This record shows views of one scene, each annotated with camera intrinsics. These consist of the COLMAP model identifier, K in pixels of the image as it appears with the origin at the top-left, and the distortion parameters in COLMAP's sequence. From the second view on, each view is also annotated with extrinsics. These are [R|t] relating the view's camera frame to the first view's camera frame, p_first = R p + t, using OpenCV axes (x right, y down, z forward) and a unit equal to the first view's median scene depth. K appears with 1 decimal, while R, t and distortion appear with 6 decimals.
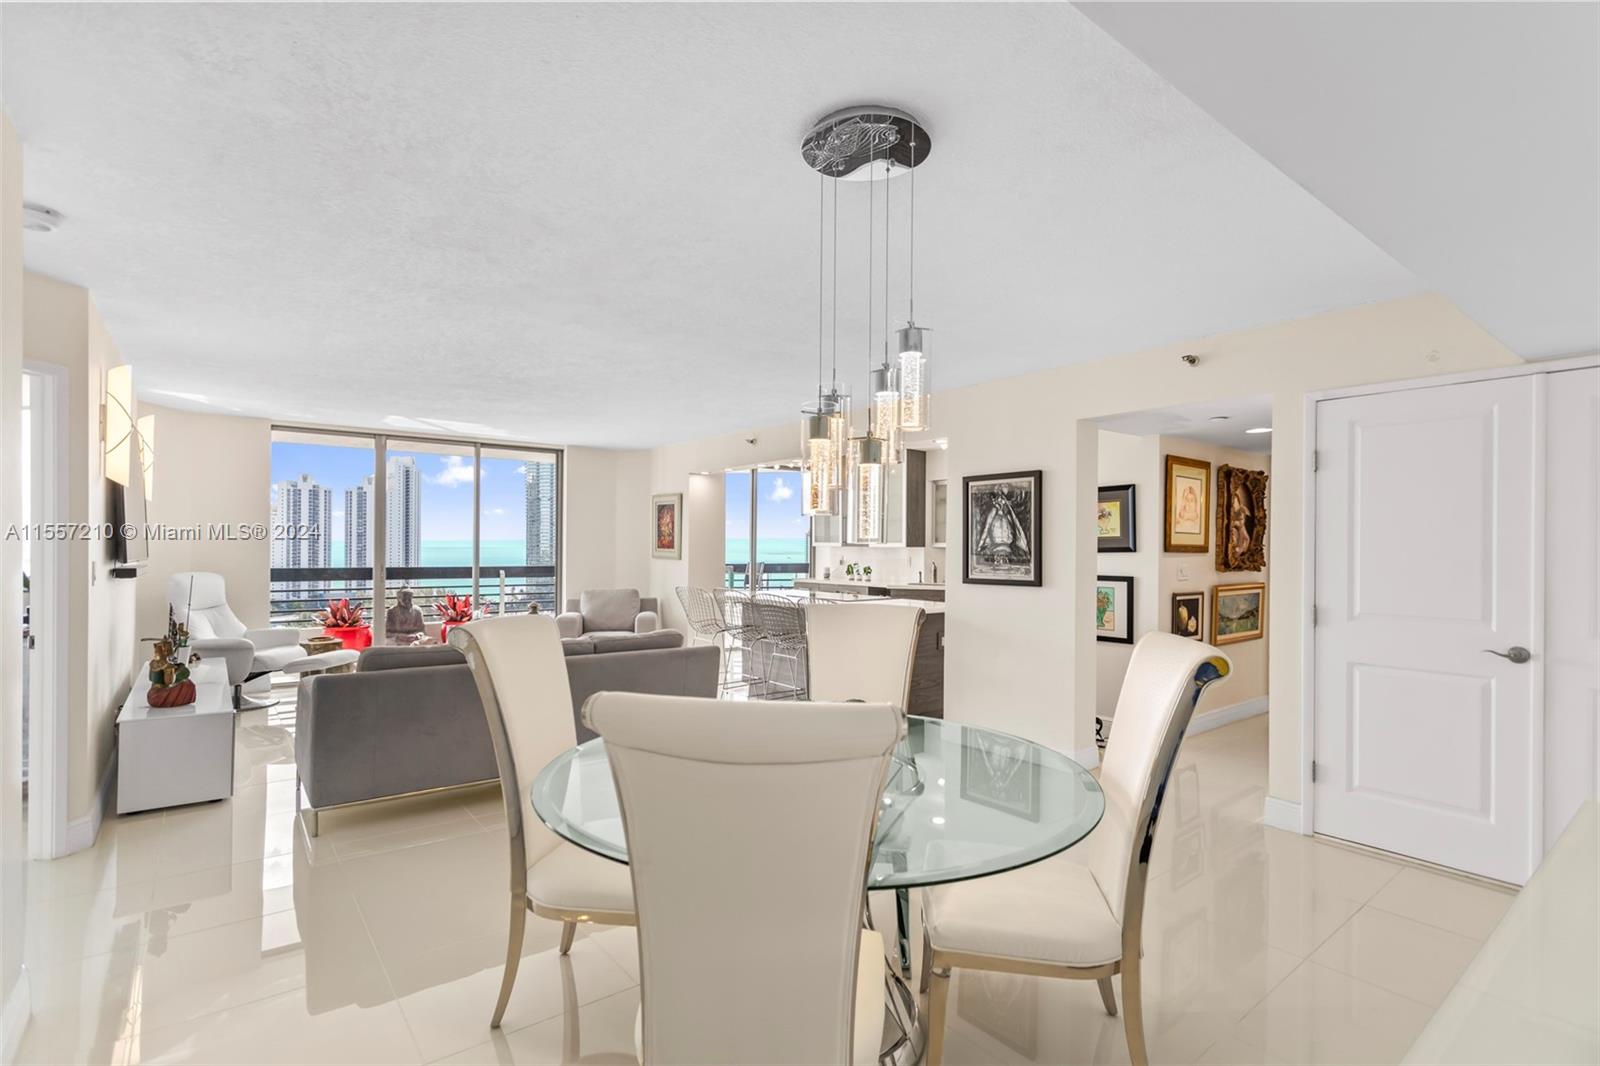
lens RADIAL K [[763.8, 0, 783.9], [0, 763.8, 536.9], [0, 0, 1]] dist [0.003818, 0.001774]
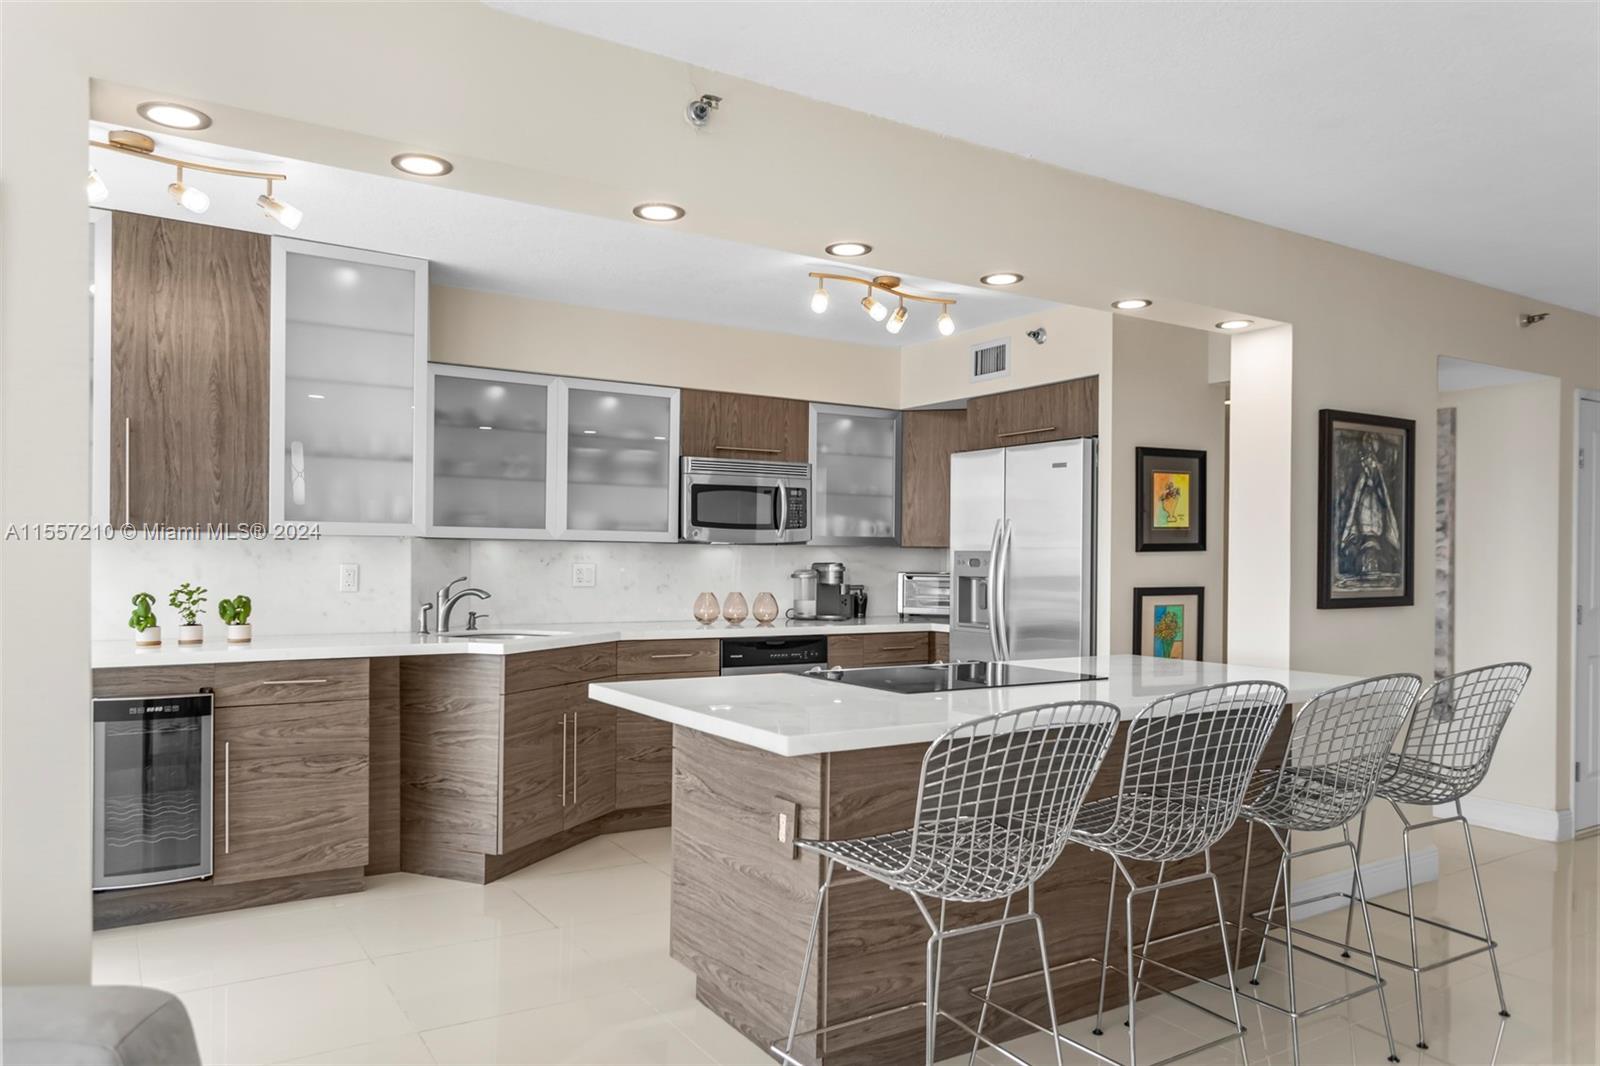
lens RADIAL K [[1098.2, 0, 789.8], [0, 1098.2, 563.4], [0, 0, 1]] dist [0.002431, 0.000551]
pose [[0.090281, -0.010362, 0.995862, -0.373789], [-0.019989, 0.999726, 0.012215, 0.017945], [-0.995716, -0.021009, 0.090049, 0.867563]]
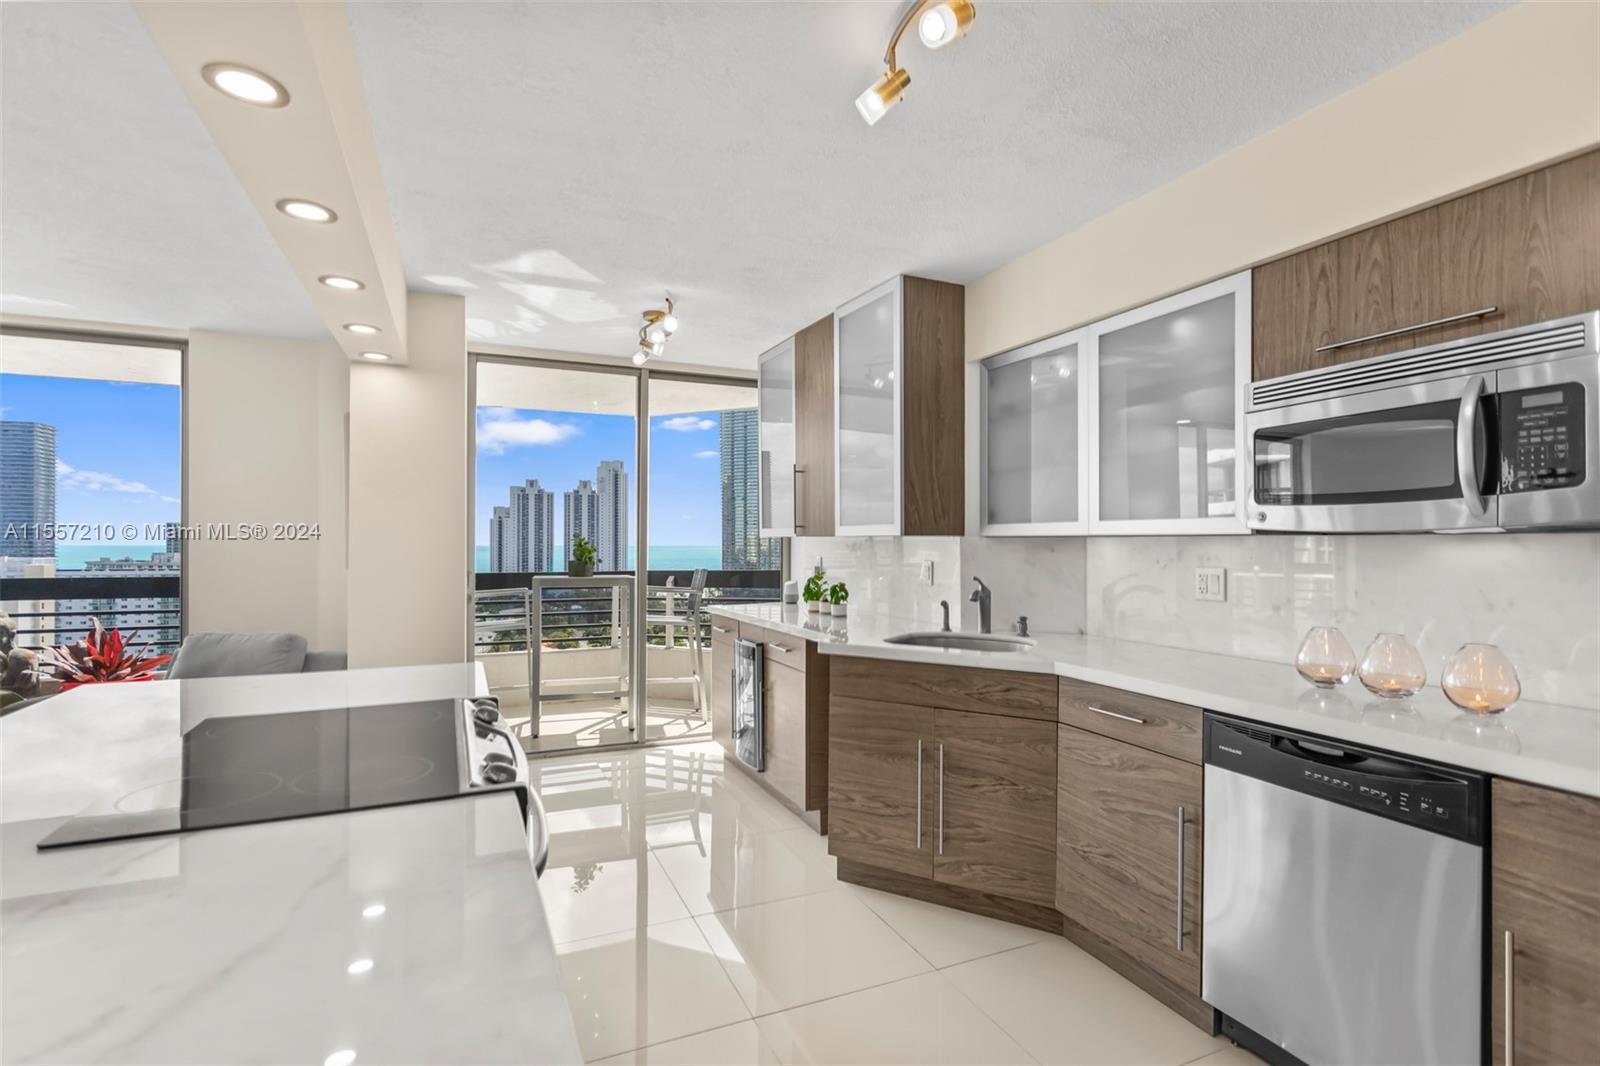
lens RADIAL K [[763.8, 0, 787.5], [0, 763.8, 537.0], [0, 0, 1]] dist [0.003818, 0.001774]
pose [[0.970151, -0.005541, -0.242439, 0.217682], [0.006351, 0.999977, 0.002559, 0.013827], [0.242419, -0.004022, 0.970163, 0.686981]]
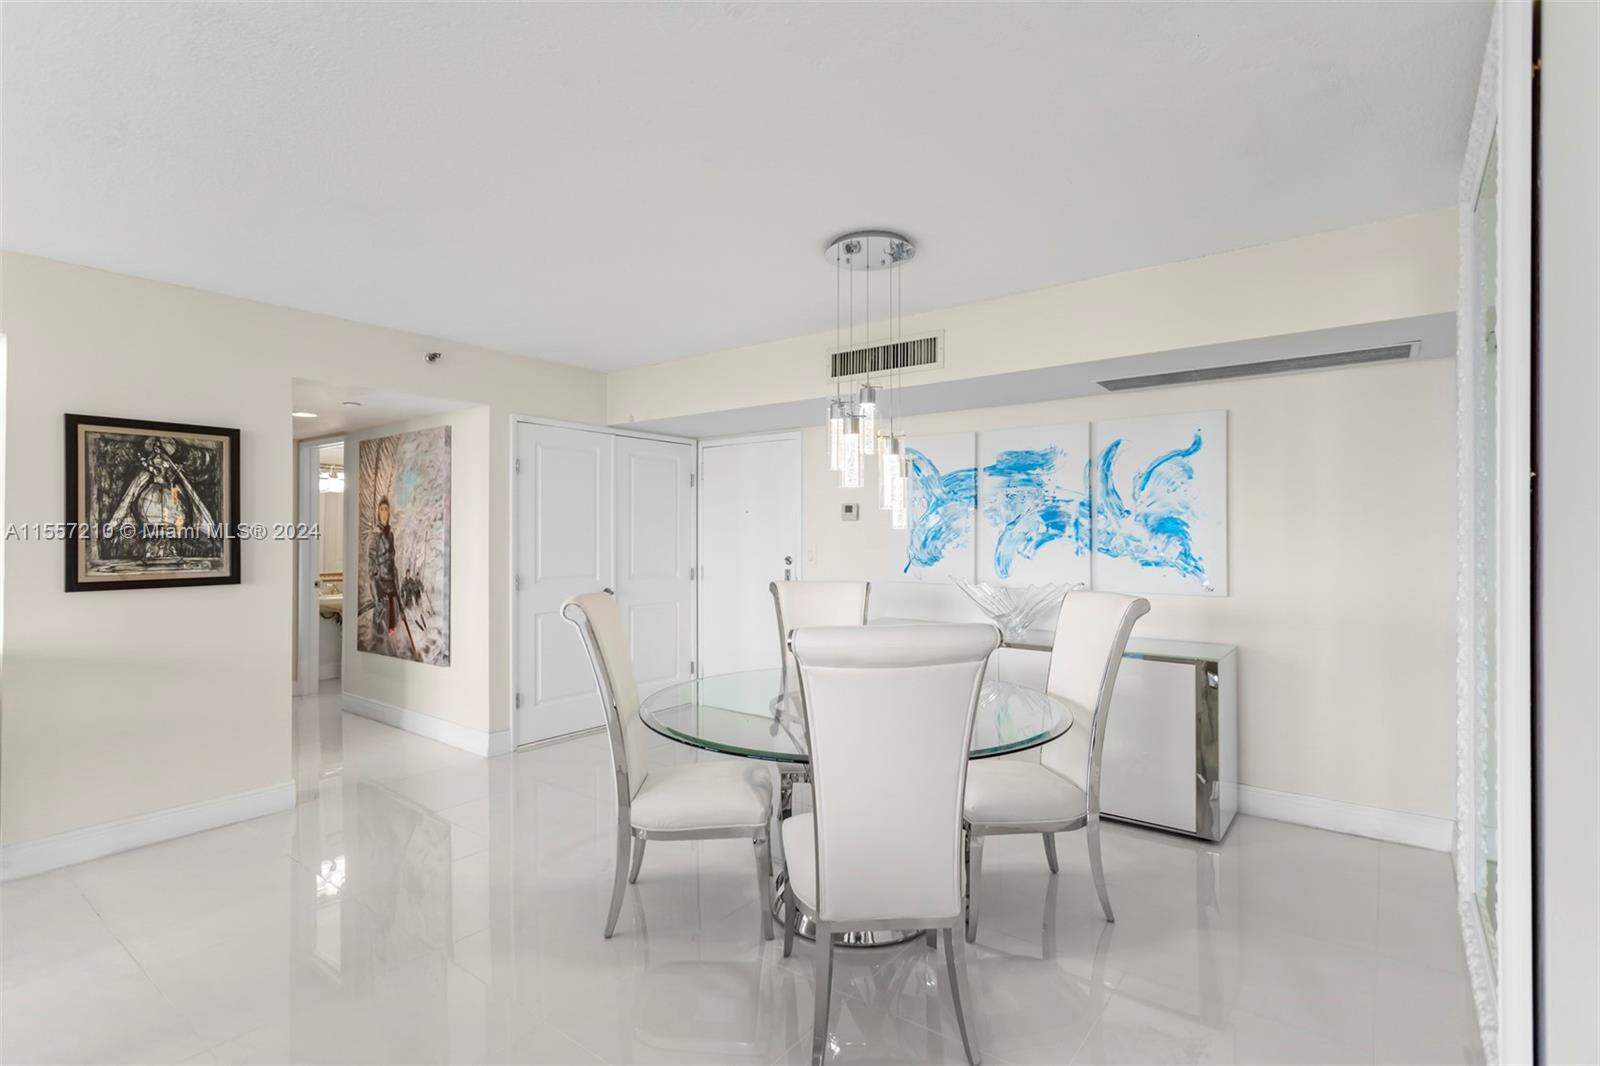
lens RADIAL K [[763.8, 0, 795.3], [0, 763.8, 536.3], [0, 0, 1]] dist [0.003818, 0.001774]
pose [[-0.256470, -0.005530, 0.966536, -0.324996], [-0.011917, 0.999926, 0.002559, 0.005934], [-0.966479, -0.010862, -0.256517, 0.402917]]
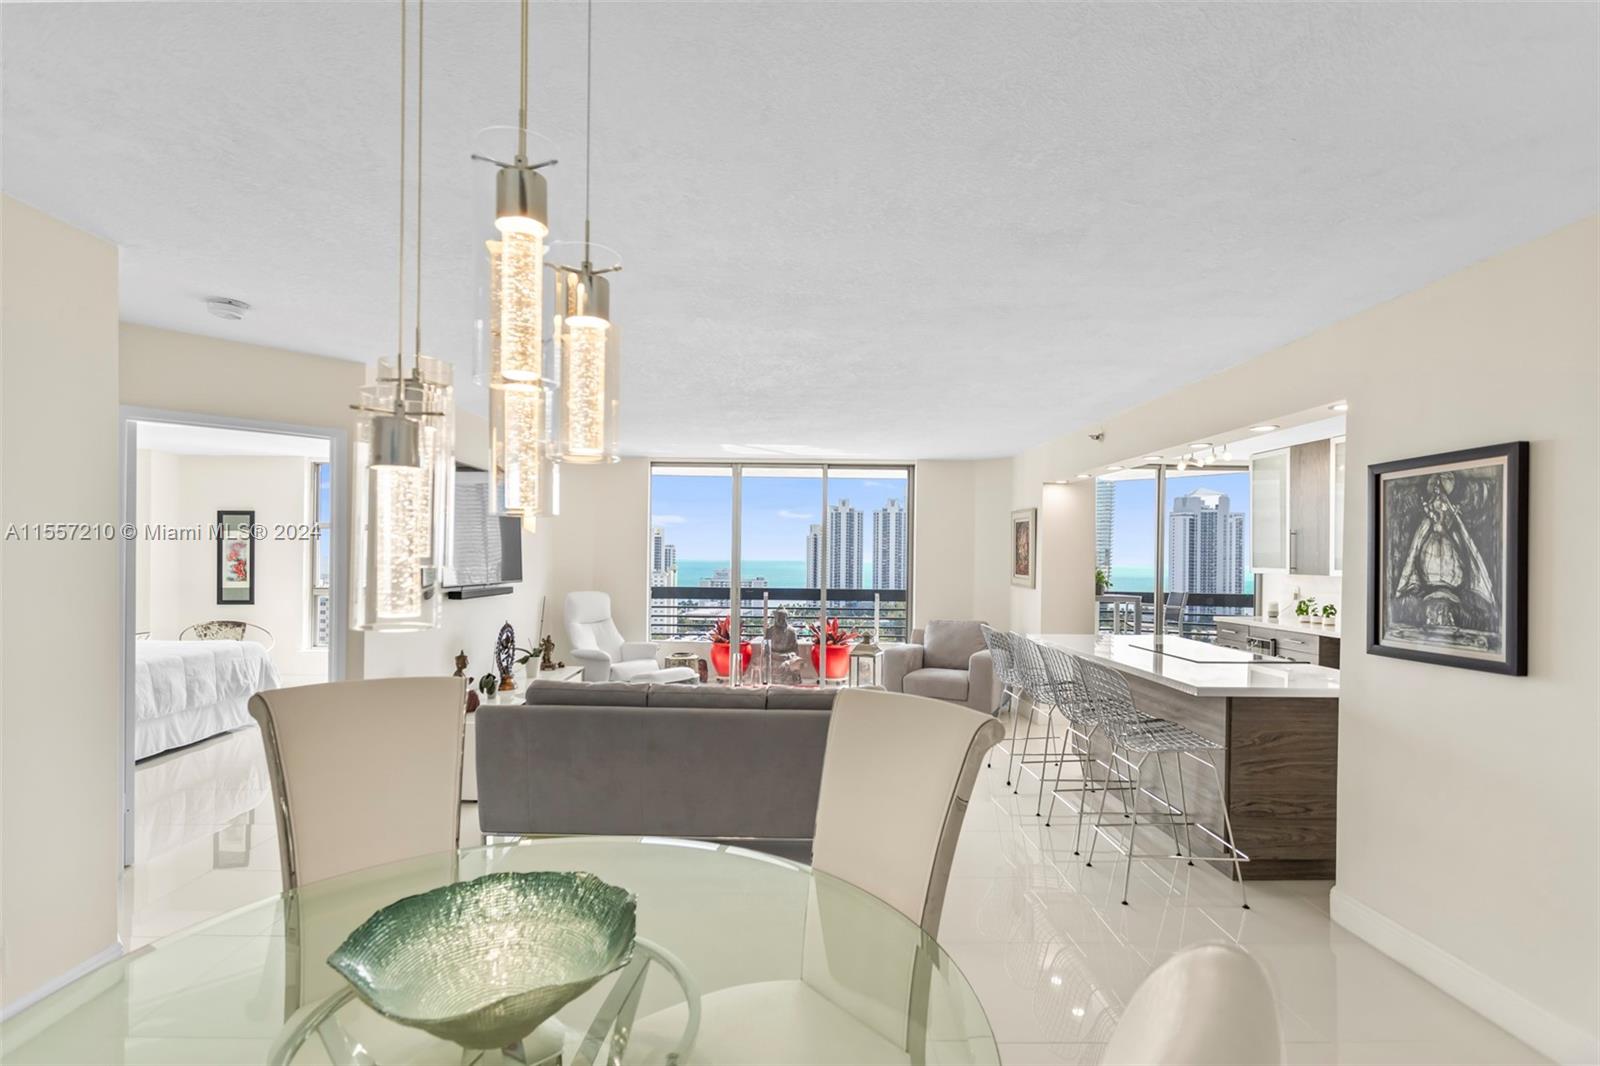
lens RADIAL K [[763.8, 0, 787.2], [0, 763.8, 556.9], [0, 0, 1]] dist [0.003818, 0.001774]
pose [[0.802541, 0.001305, -0.596596, 0.151776], [0.001927, 0.999987, 0.004779, -0.009524], [0.596594, -0.004985, 0.802528, 0.193756]]
